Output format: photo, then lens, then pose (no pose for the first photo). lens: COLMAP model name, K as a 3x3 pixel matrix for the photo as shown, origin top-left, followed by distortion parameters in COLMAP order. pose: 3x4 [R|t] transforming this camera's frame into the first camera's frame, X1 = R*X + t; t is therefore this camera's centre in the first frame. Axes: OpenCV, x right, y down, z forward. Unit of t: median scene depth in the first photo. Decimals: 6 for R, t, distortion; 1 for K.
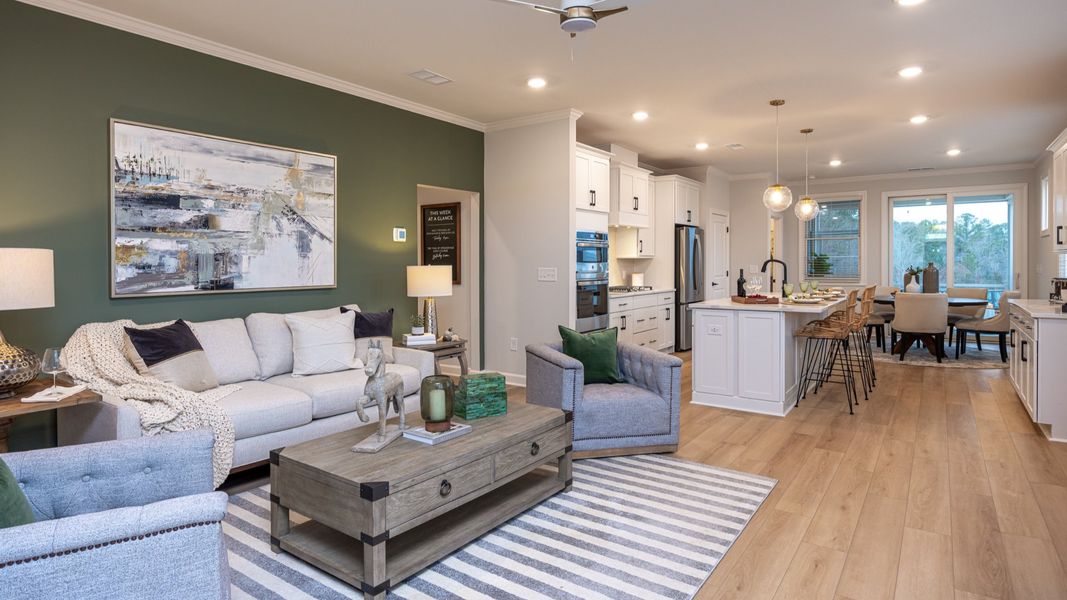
lens RADIAL K [[577.4, 0, 531.0], [0, 577.4, 263.8], [0, 0, 1]] dist [-0.002908, -0.001242]
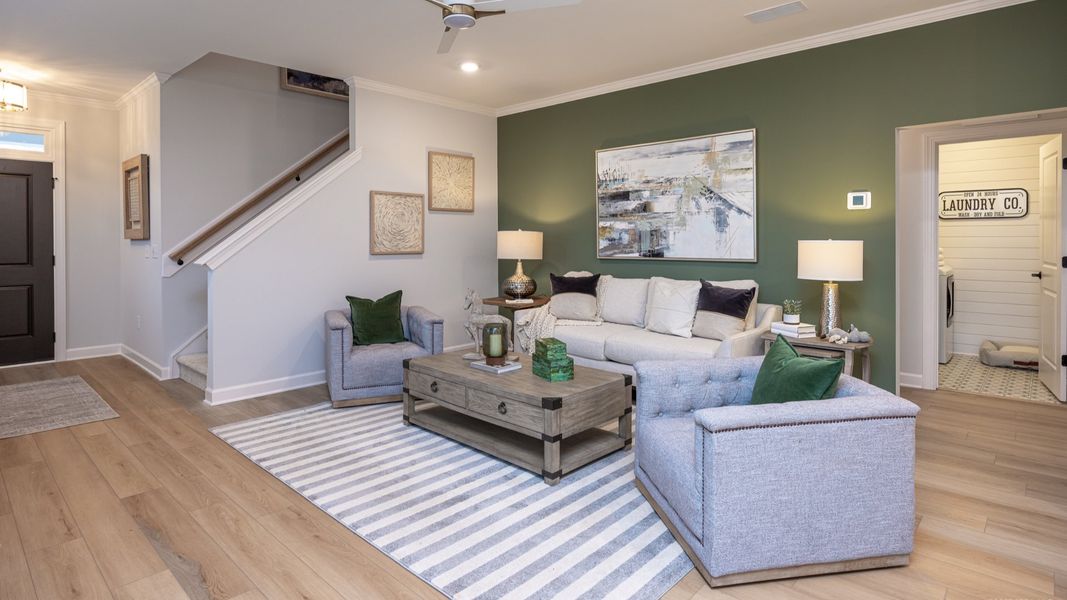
lens RADIAL K [[558.0, 0, 532.8], [0, 558.0, 244.2], [0, 0, 1]] dist [-0.001622, -0.000495]
pose [[-0.130882, 0.013387, -0.991308, 0.789510], [0.001649, 0.999910, 0.013286, -0.003117], [0.991397, 0.000104, -0.130892, 0.905152]]
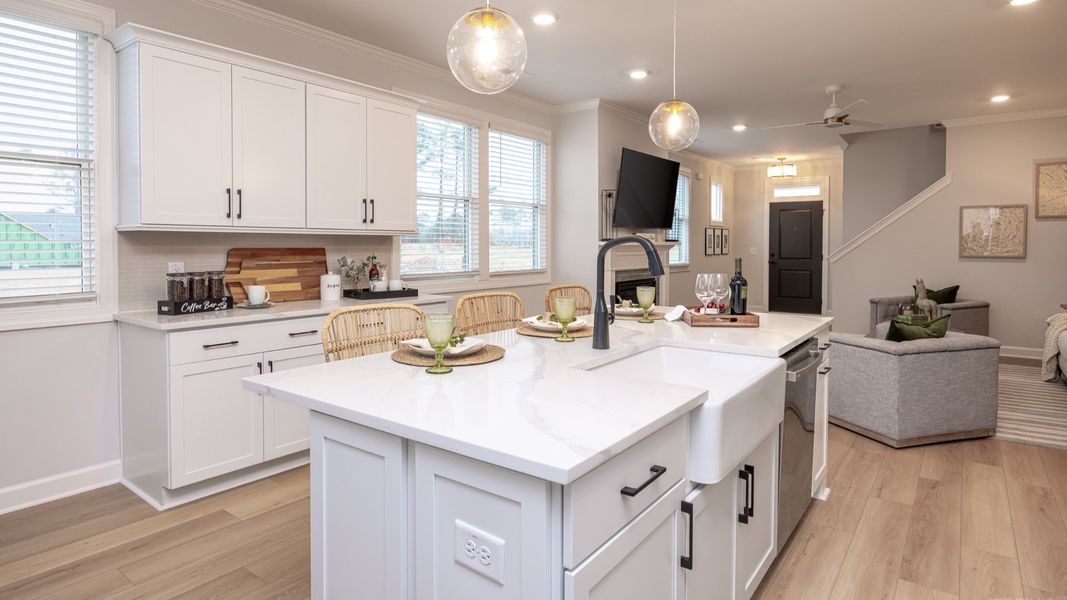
lens RADIAL K [[577.4, 0, 531.0], [0, 577.4, 263.8], [0, 0, 1]] dist [-0.002908, -0.001242]
pose [[-0.999548, 0.003541, 0.029838, 0.752226], [0.004508, 0.999465, 0.032398, -0.003914], [-0.029708, 0.032518, -0.999030, 2.145670]]
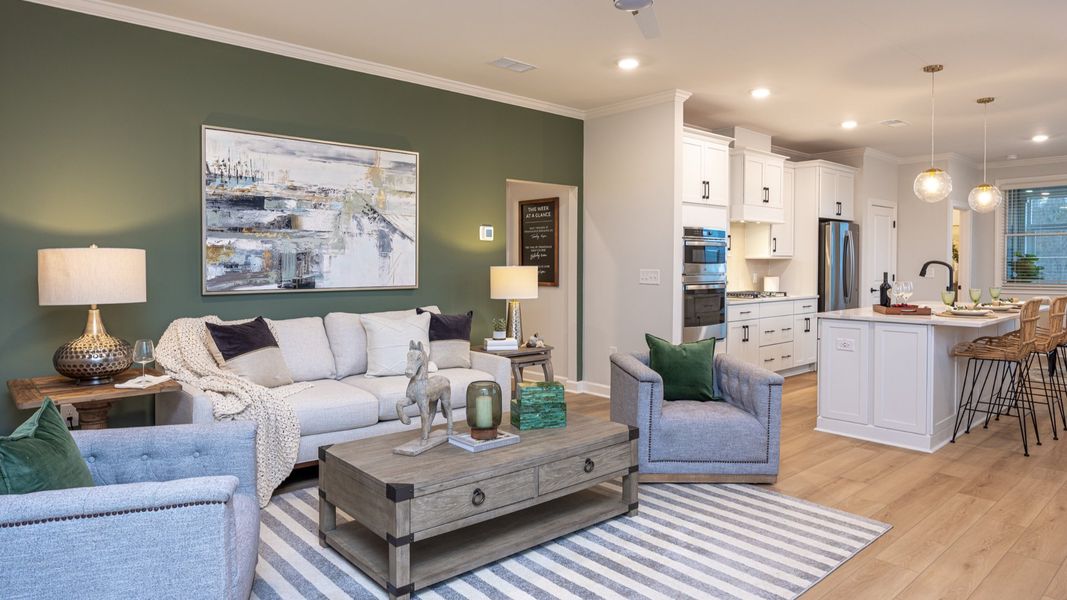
lens RADIAL K [[645.6, 0, 533.4], [0, 645.6, 267.2], [0, 0, 1]] dist [-0.003738, -0.000049]
pose [[0.975335, 0.005991, -0.220649, 0.110523], [-0.004967, 0.999974, 0.005196, -0.000745], [0.220674, -0.003972, 0.975340, -0.018358]]
